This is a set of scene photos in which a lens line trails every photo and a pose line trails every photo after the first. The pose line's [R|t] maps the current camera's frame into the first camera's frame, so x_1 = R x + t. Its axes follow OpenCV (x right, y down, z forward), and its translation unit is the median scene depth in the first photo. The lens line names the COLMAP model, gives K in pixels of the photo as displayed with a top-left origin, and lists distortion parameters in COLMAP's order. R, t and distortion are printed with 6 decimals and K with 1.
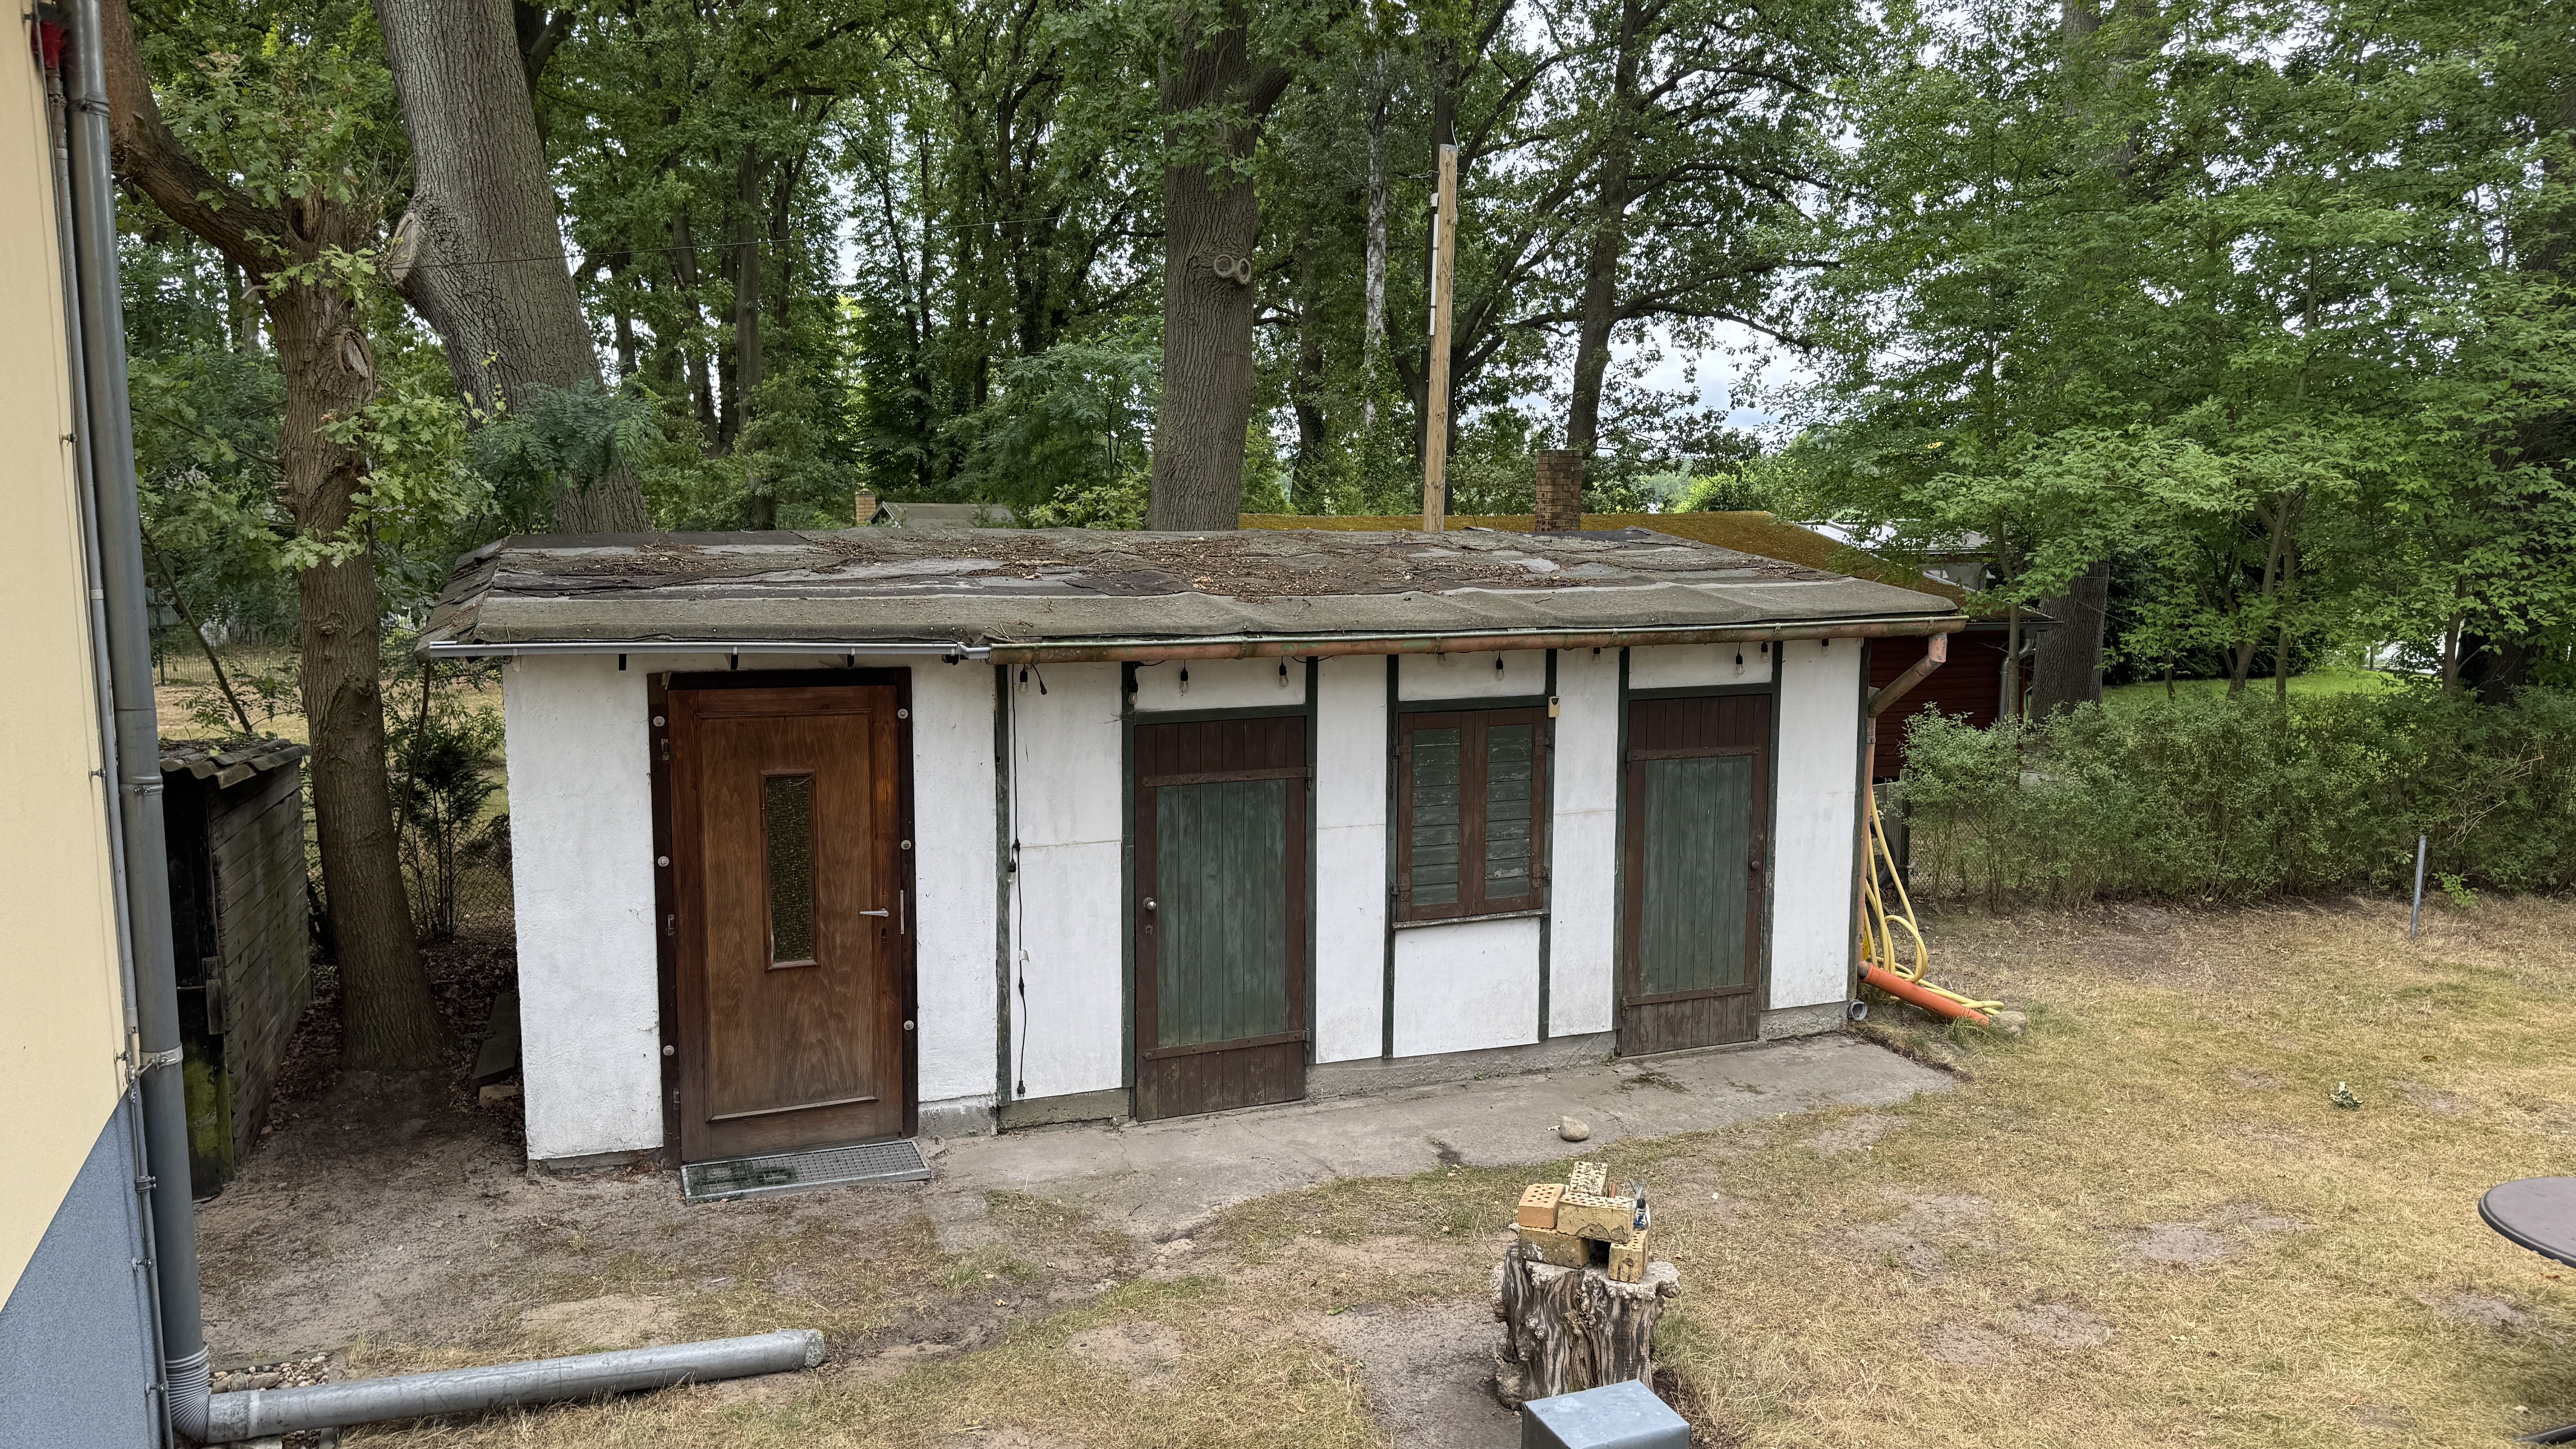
lens RADIAL K [[1688.0, 0, 1295.3], [0, 1688.0, 751.2], [0, 0, 1]] dist [0.053271, -0.016063]
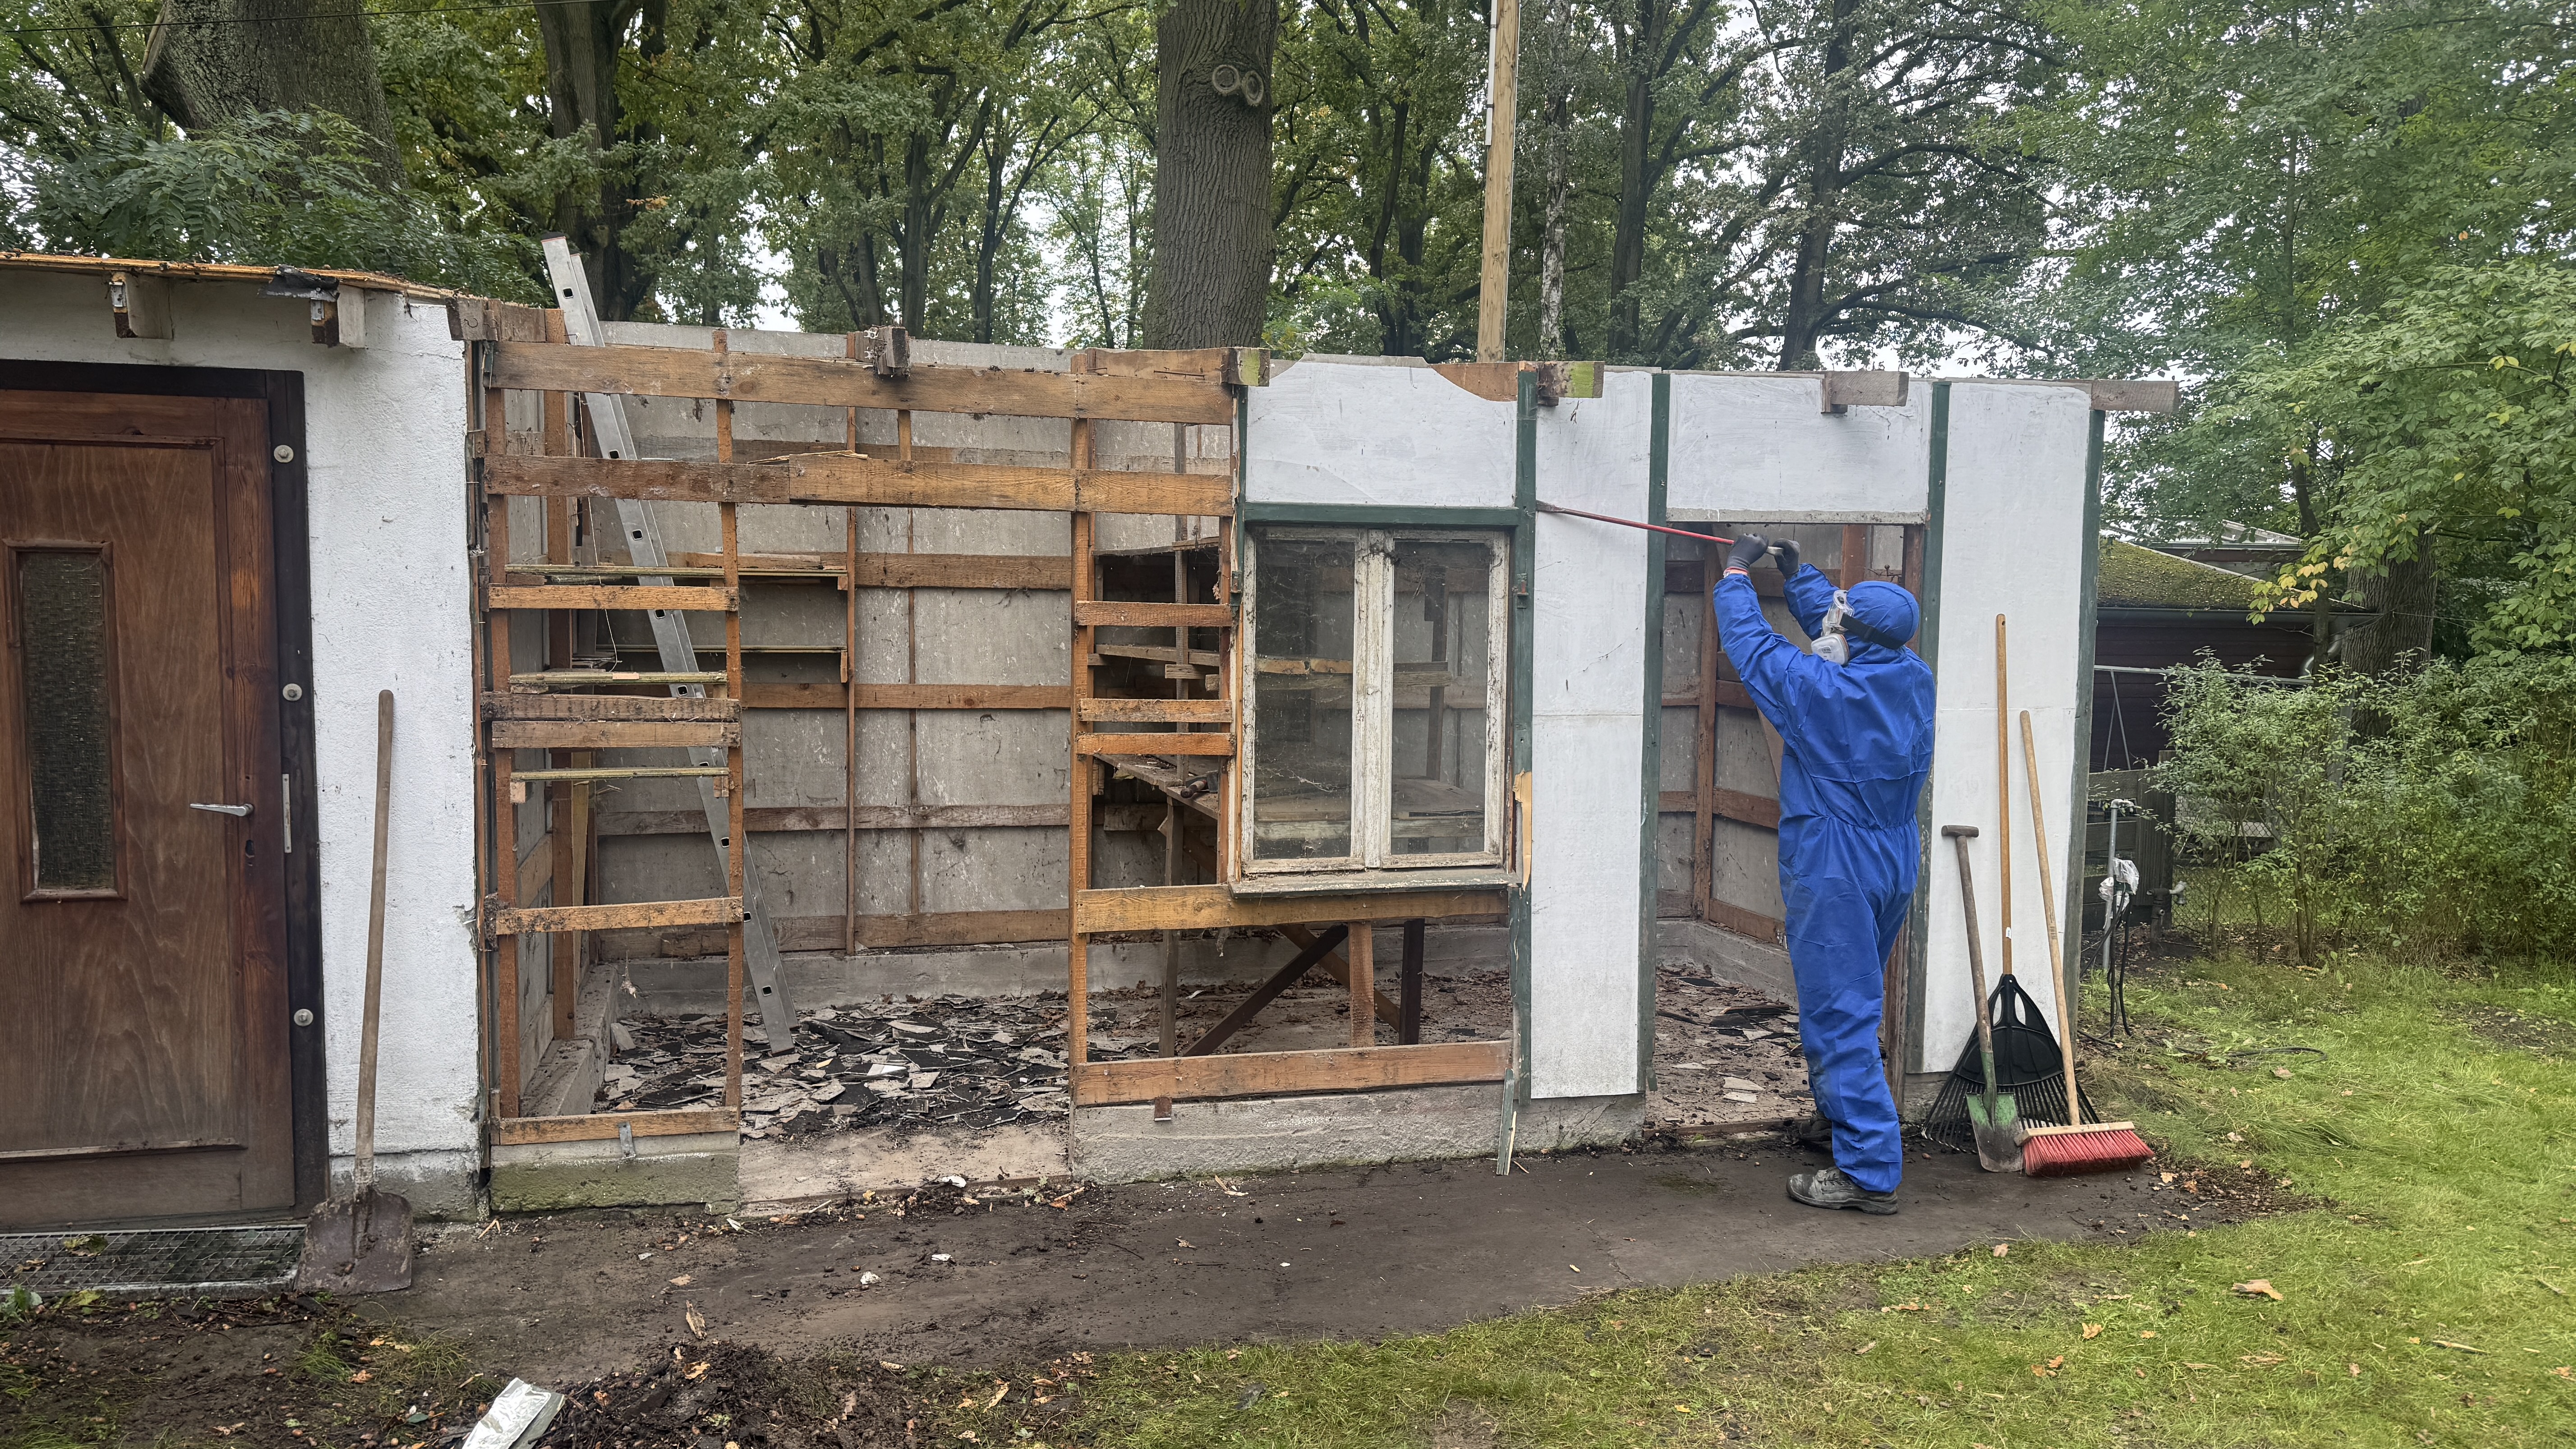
lens RADIAL K [[1688.0, 0, 1307.0], [0, 1688.0, 771.5], [0, 0, 1]] dist [0.053271, -0.016063]
pose [[0.991998, 0.020668, -0.124547, 0.039108], [-0.025701, 0.998911, -0.038944, 0.021321], [0.123606, 0.041834, 0.991449, 0.106972]]
